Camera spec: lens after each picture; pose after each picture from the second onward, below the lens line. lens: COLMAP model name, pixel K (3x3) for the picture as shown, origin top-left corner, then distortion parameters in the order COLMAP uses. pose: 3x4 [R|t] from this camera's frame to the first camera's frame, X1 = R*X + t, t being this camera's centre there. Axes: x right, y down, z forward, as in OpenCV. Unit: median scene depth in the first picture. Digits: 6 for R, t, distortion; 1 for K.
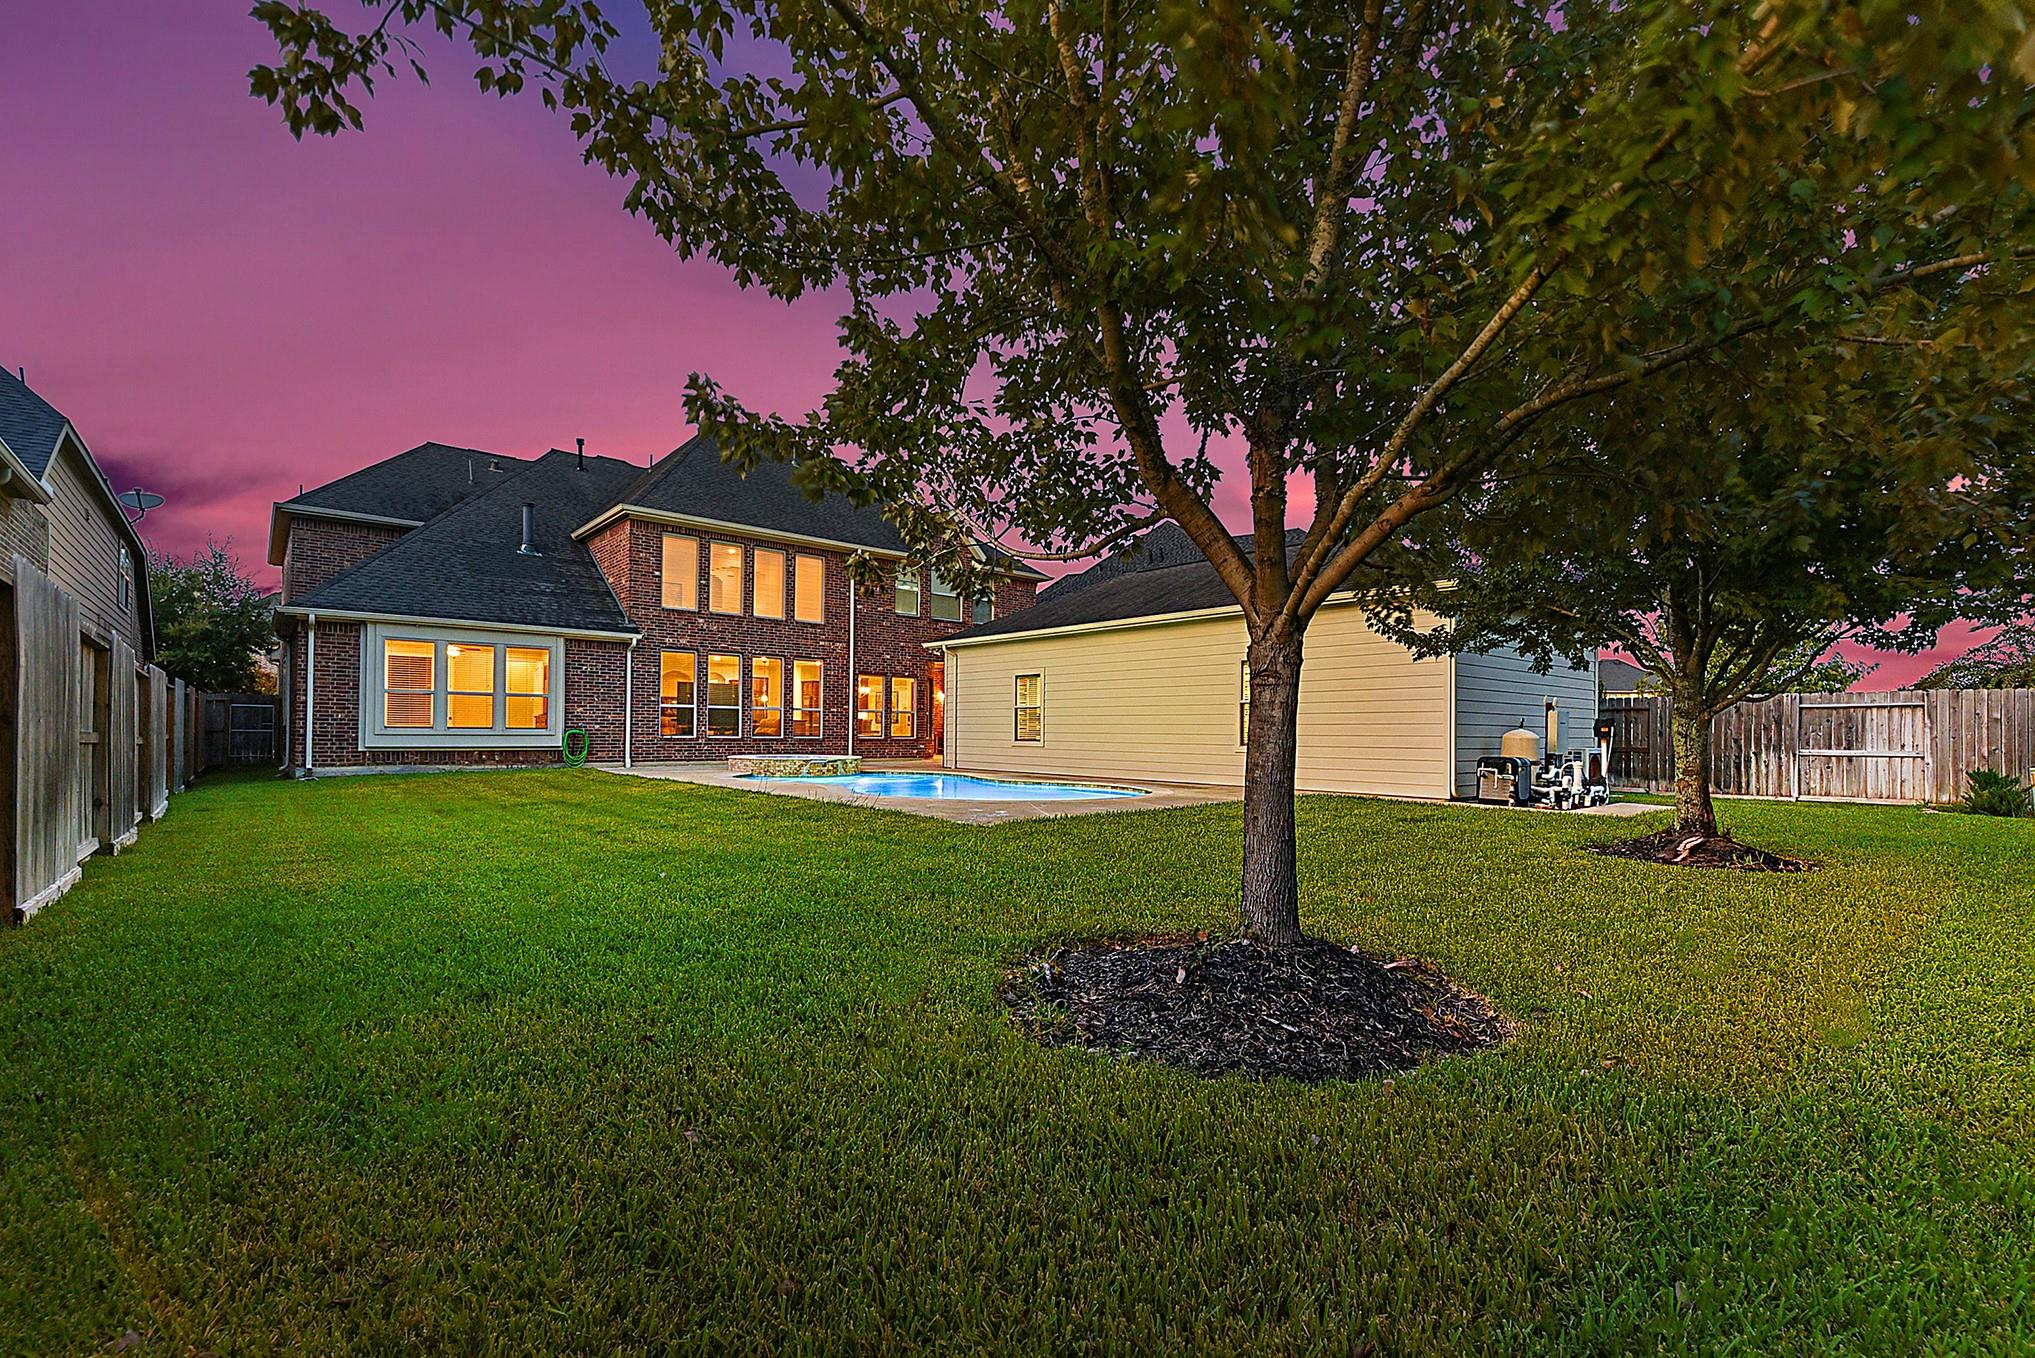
lens RADIAL K [[874.5, 0, 1027.3], [0, 874.5, 718.6], [0, 0, 1]] dist [0.016161, -0.010829]
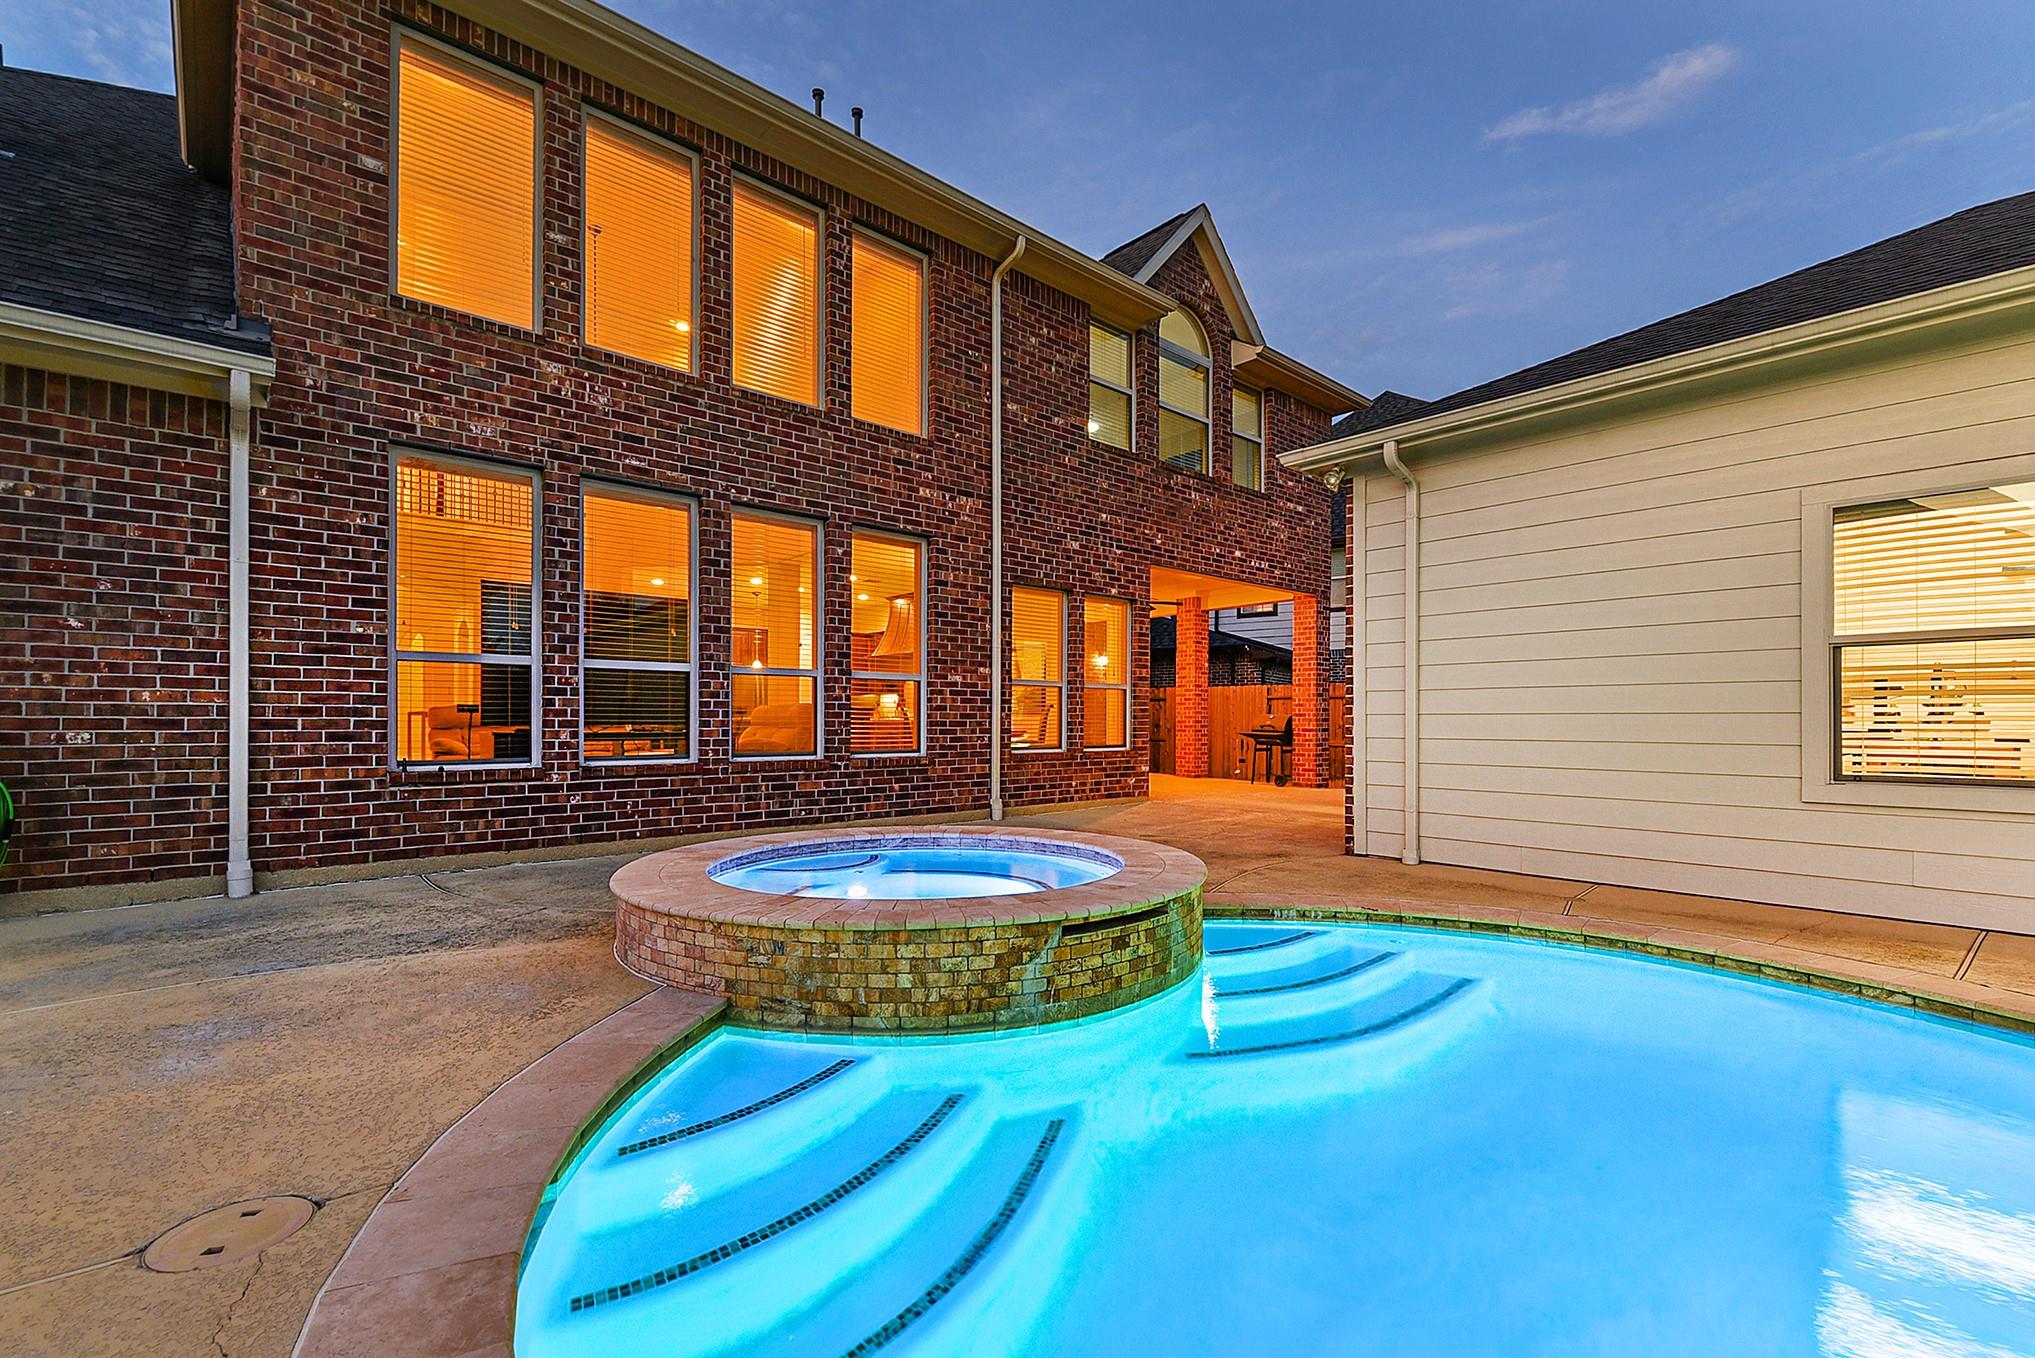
lens RADIAL K [[874.5, 0, 1027.3], [0, 874.5, 718.6], [0, 0, 1]] dist [0.016161, -0.010829]
pose [[0.999789, -0.007909, 0.018971, -0.210811], [0.007689, 0.999902, 0.011671, 0.003134], [-0.019062, -0.011523, 0.999752, 0.673511]]
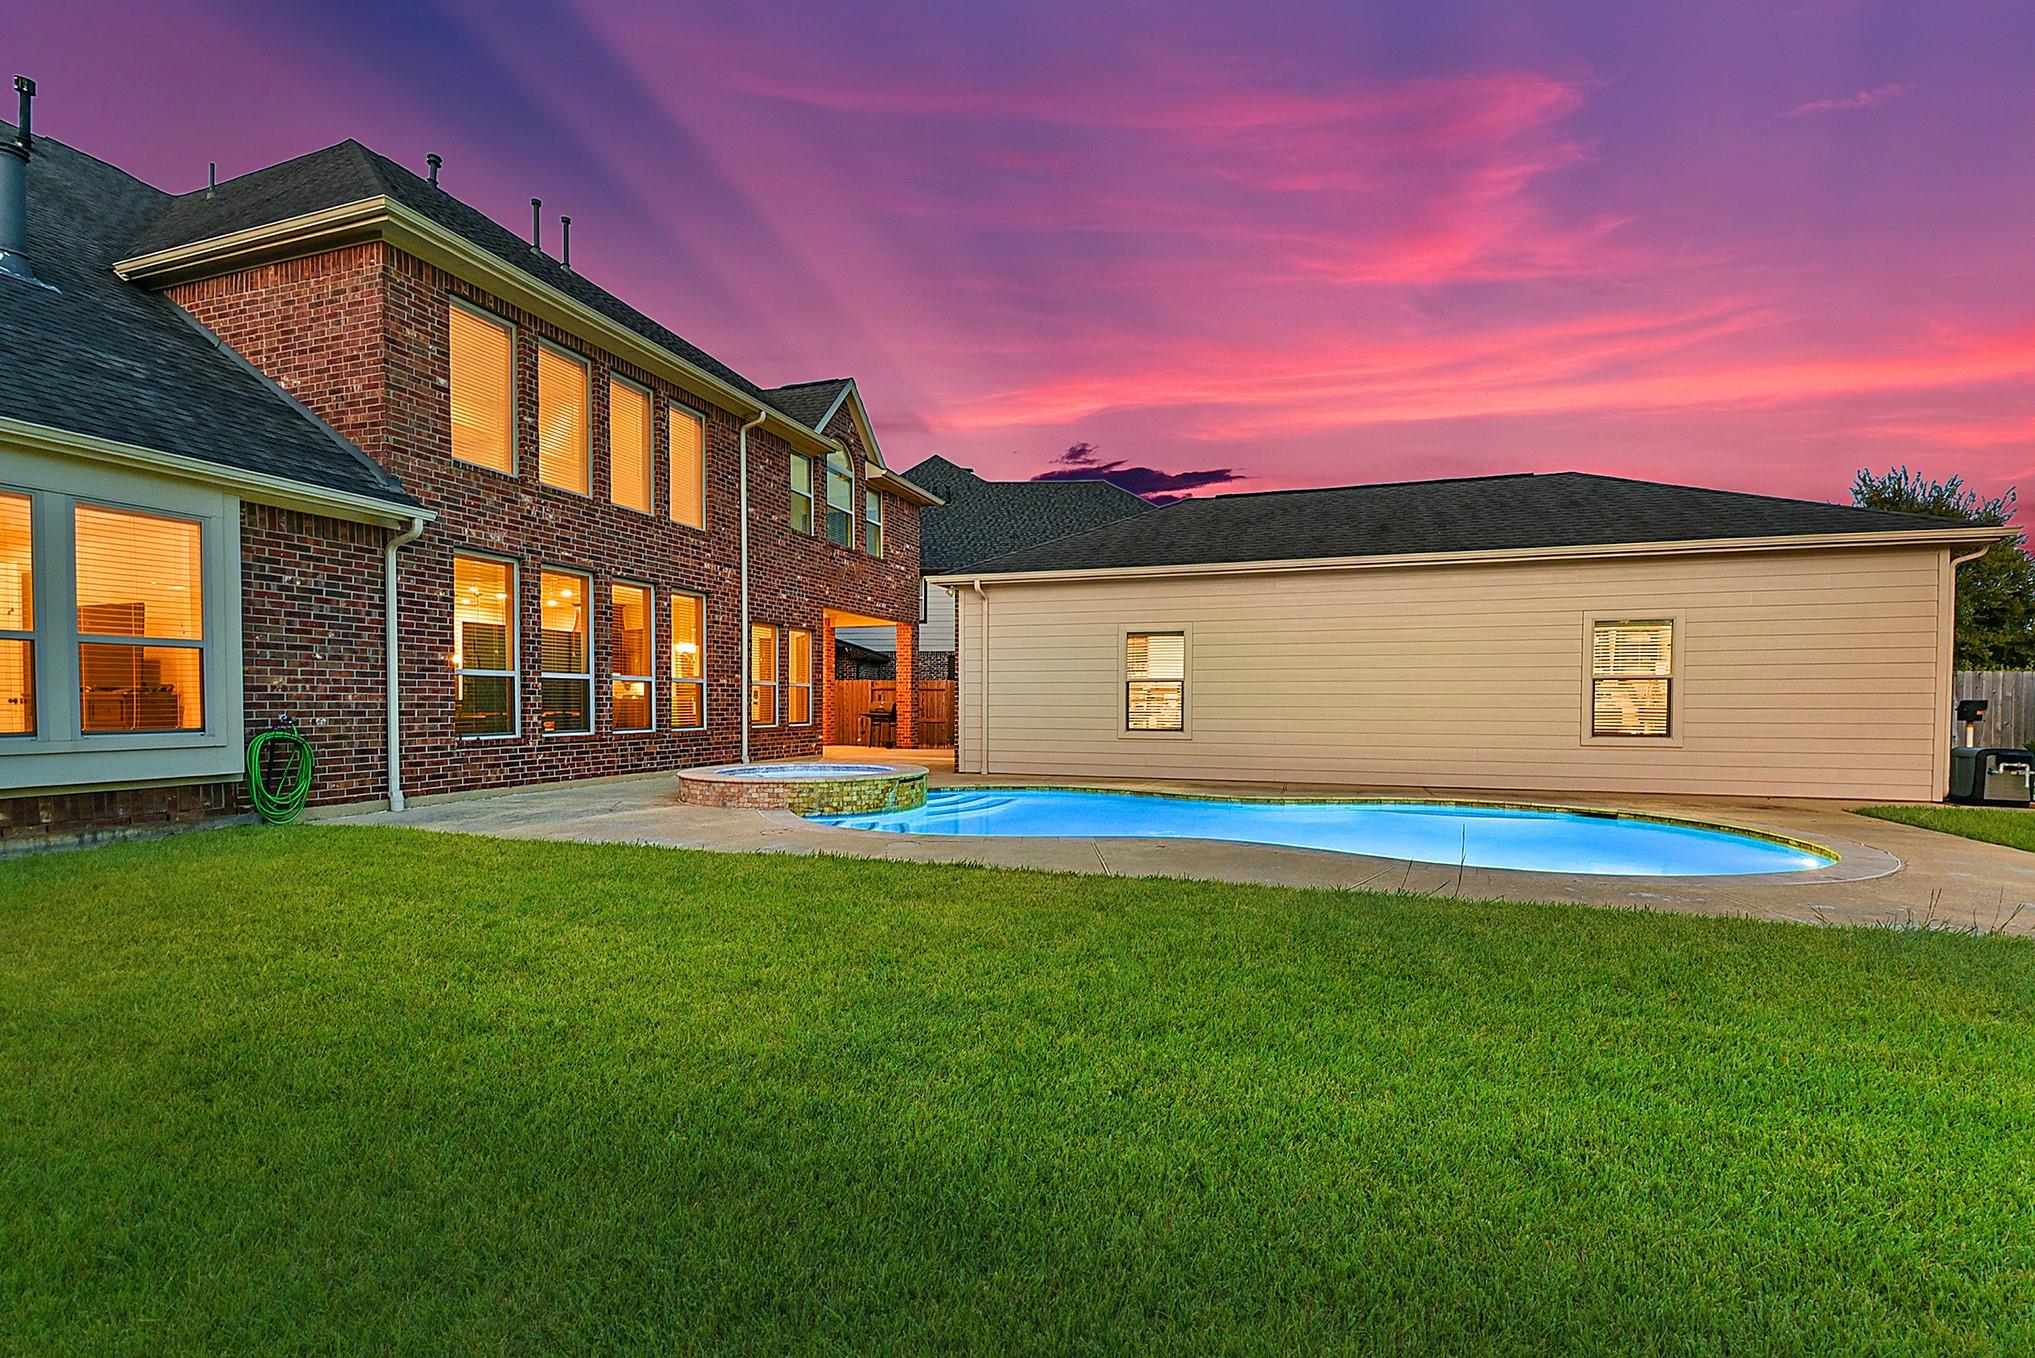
lens RADIAL K [[874.5, 0, 1027.3], [0, 874.5, 718.6], [0, 0, 1]] dist [0.016161, -0.010829]
pose [[0.858191, -0.017074, 0.513047, -0.370904], [-0.001728, 0.999345, 0.036148, -0.006900], [-0.513328, -0.031909, 0.857599, 0.413563]]
